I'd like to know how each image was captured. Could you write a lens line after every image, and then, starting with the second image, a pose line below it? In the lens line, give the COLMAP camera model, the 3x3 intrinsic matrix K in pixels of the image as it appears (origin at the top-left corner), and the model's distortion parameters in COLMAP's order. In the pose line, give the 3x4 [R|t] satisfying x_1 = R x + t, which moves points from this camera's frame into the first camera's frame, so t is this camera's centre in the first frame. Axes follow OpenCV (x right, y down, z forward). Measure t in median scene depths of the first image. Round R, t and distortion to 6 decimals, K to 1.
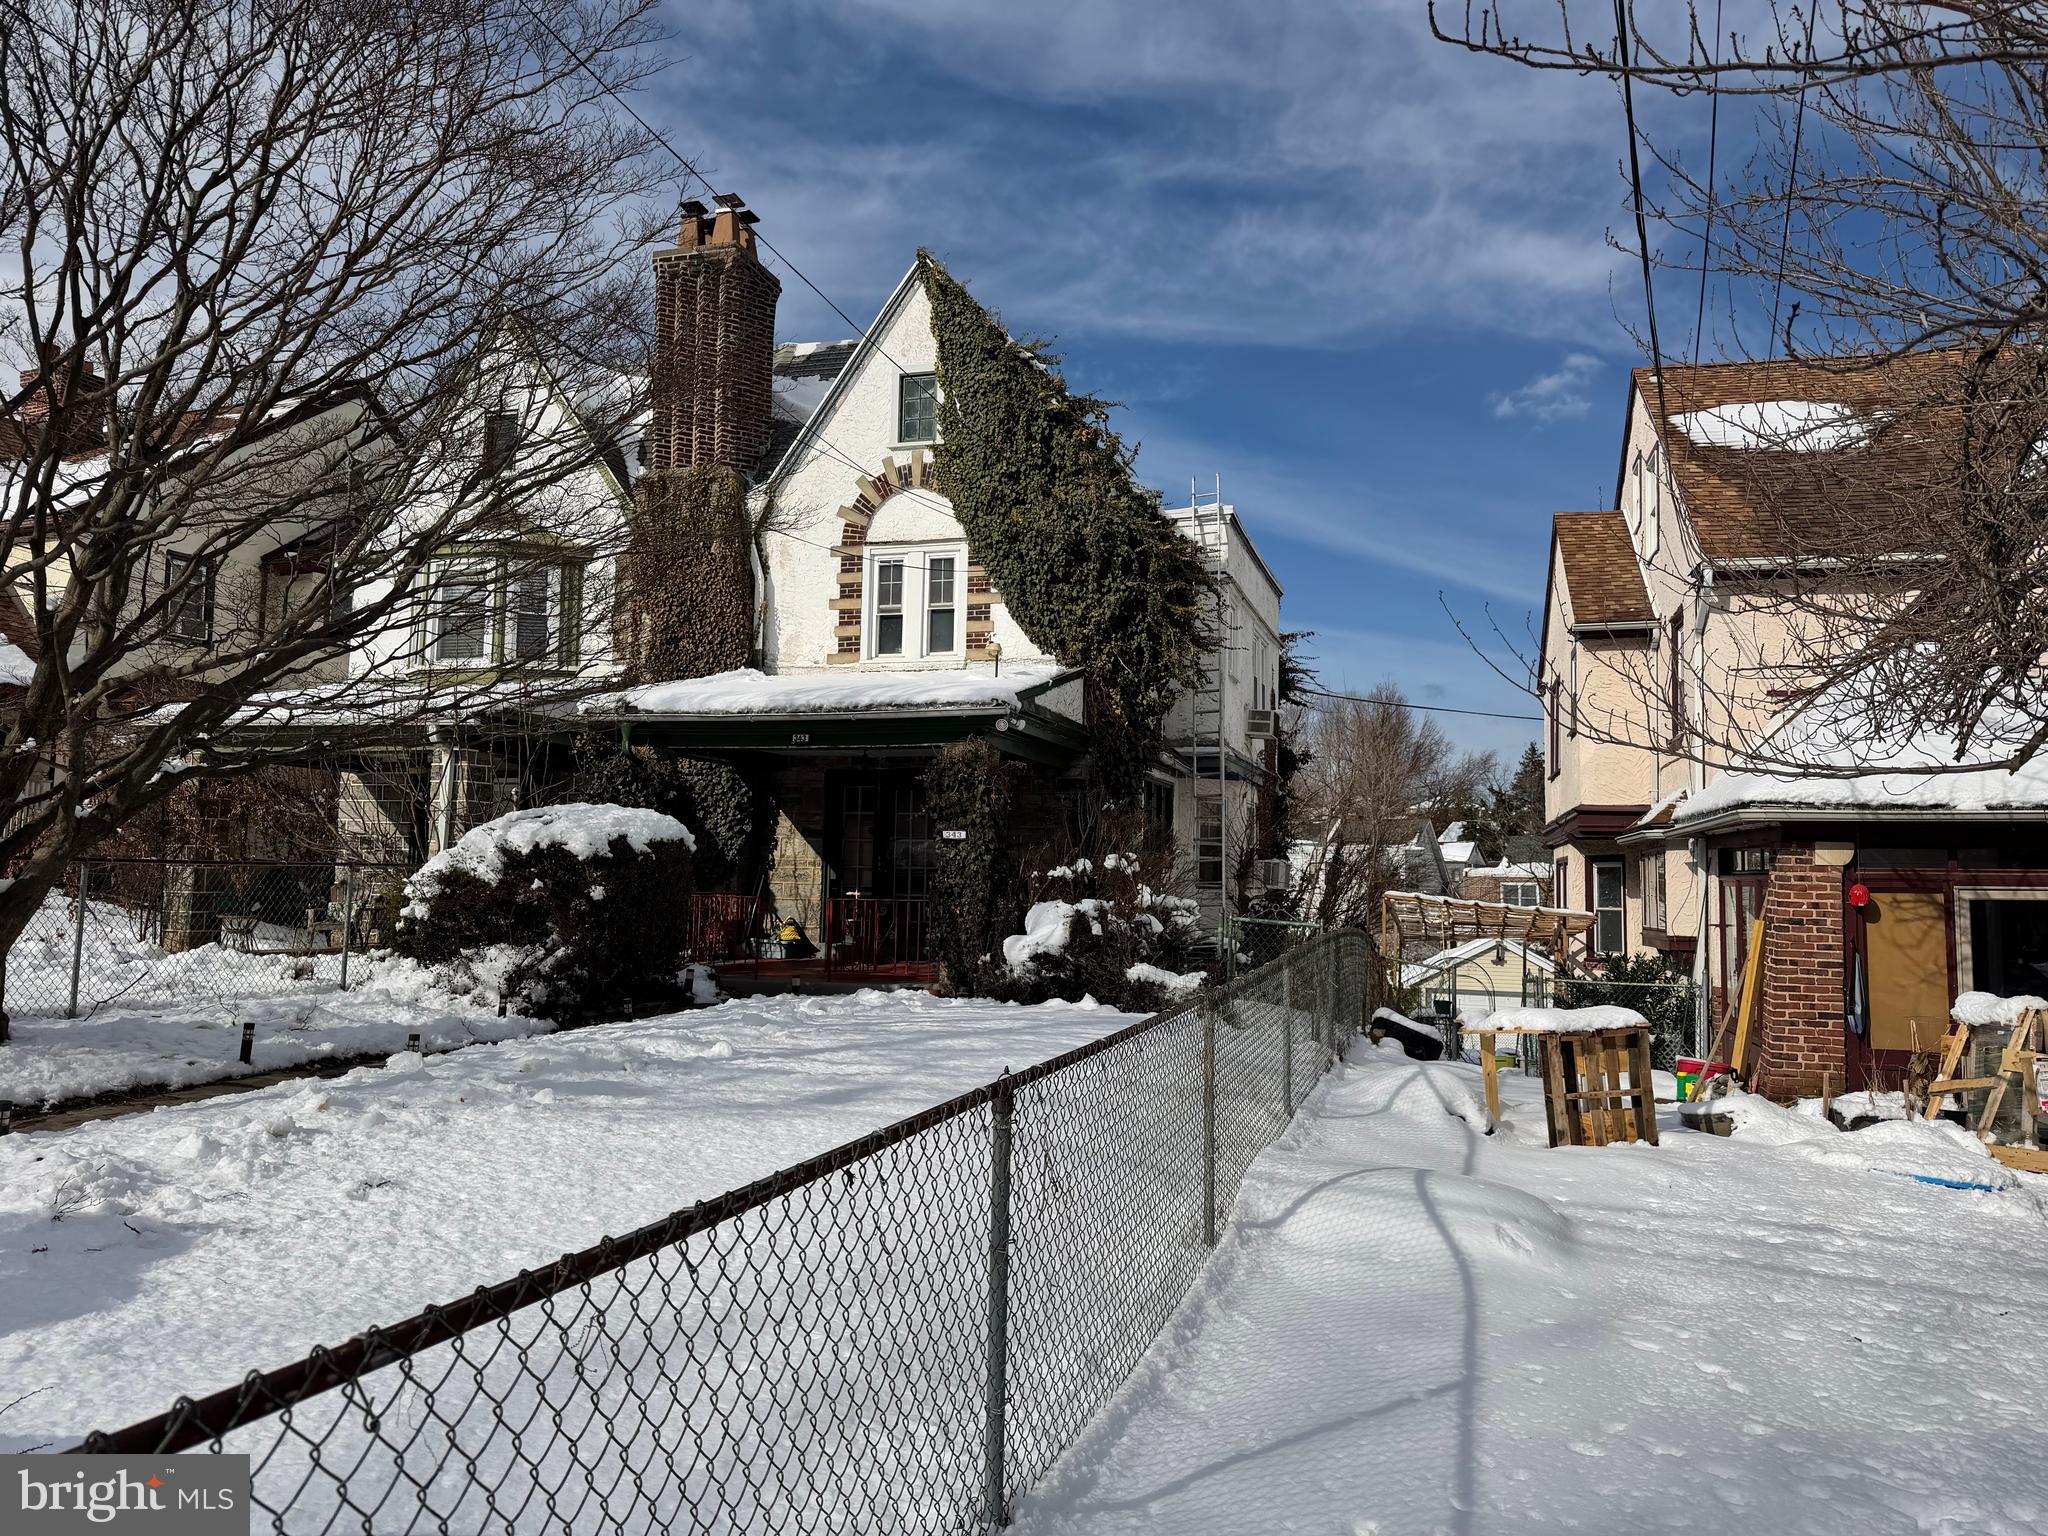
lens RADIAL K [[1468.7, 0, 1024.0], [0, 1468.7, 768.0], [0, 0, 1]] dist [0.013197, -0.036446]
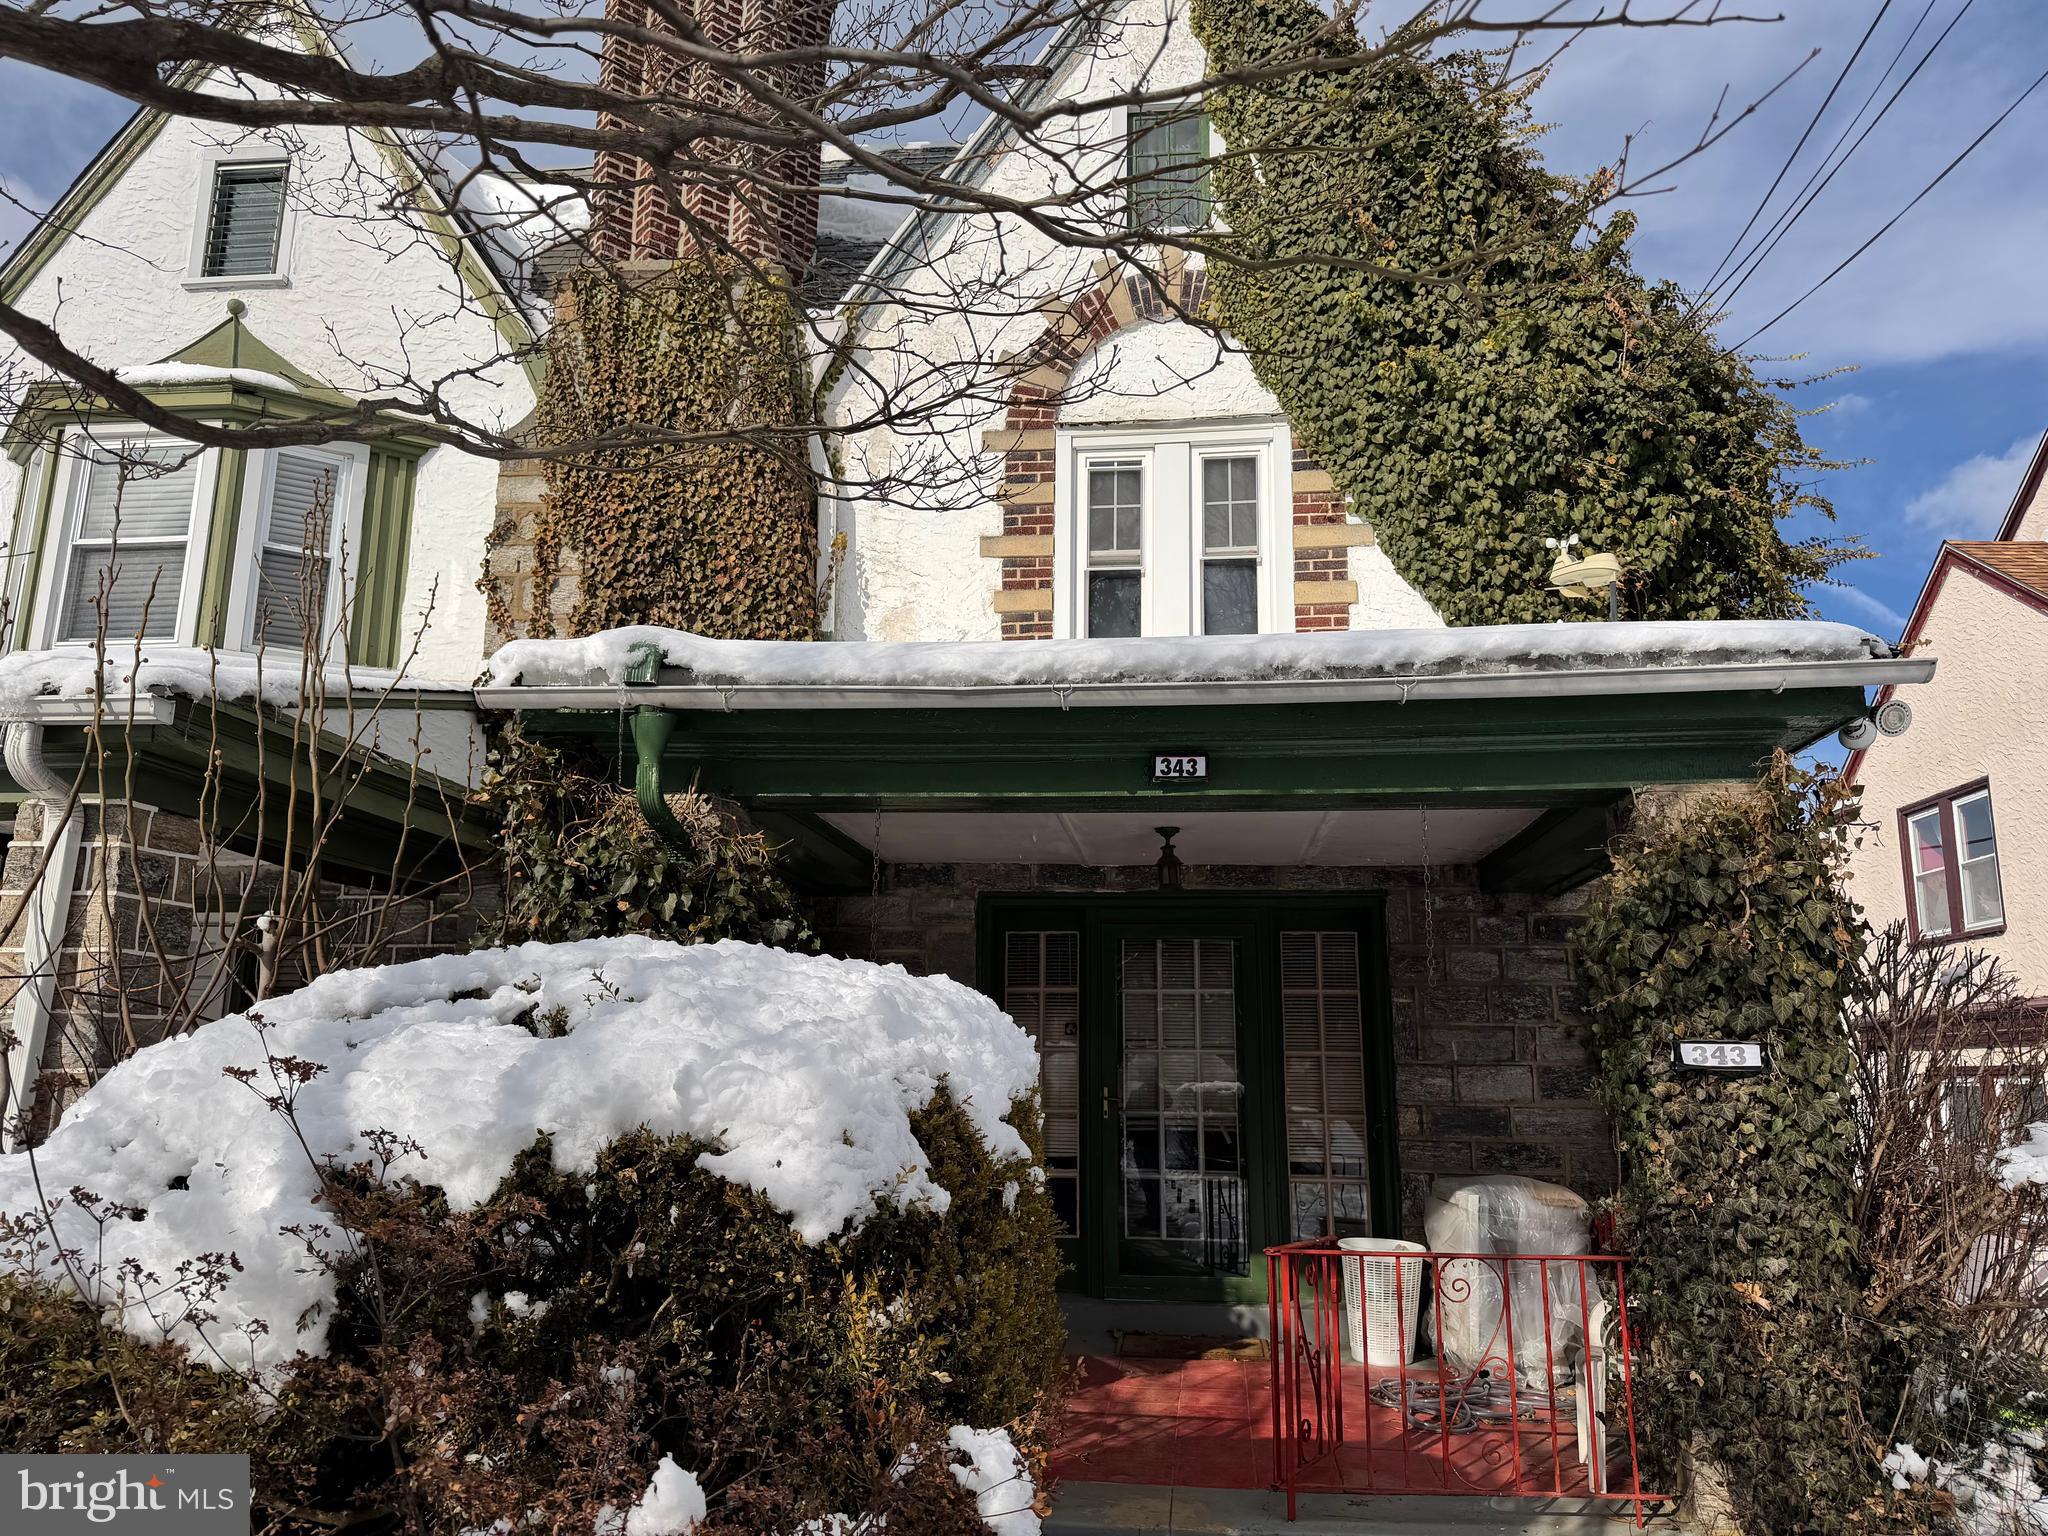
lens RADIAL K [[1468.7, 0, 1024.0], [0, 1468.7, 768.0], [0, 0, 1]] dist [0.013197, -0.036446]
pose [[0.980821, 0.030450, 0.192515, -0.211884], [-0.006652, 0.992375, -0.123076, 0.018784], [-0.194795, 0.119435, 0.973545, 0.553784]]
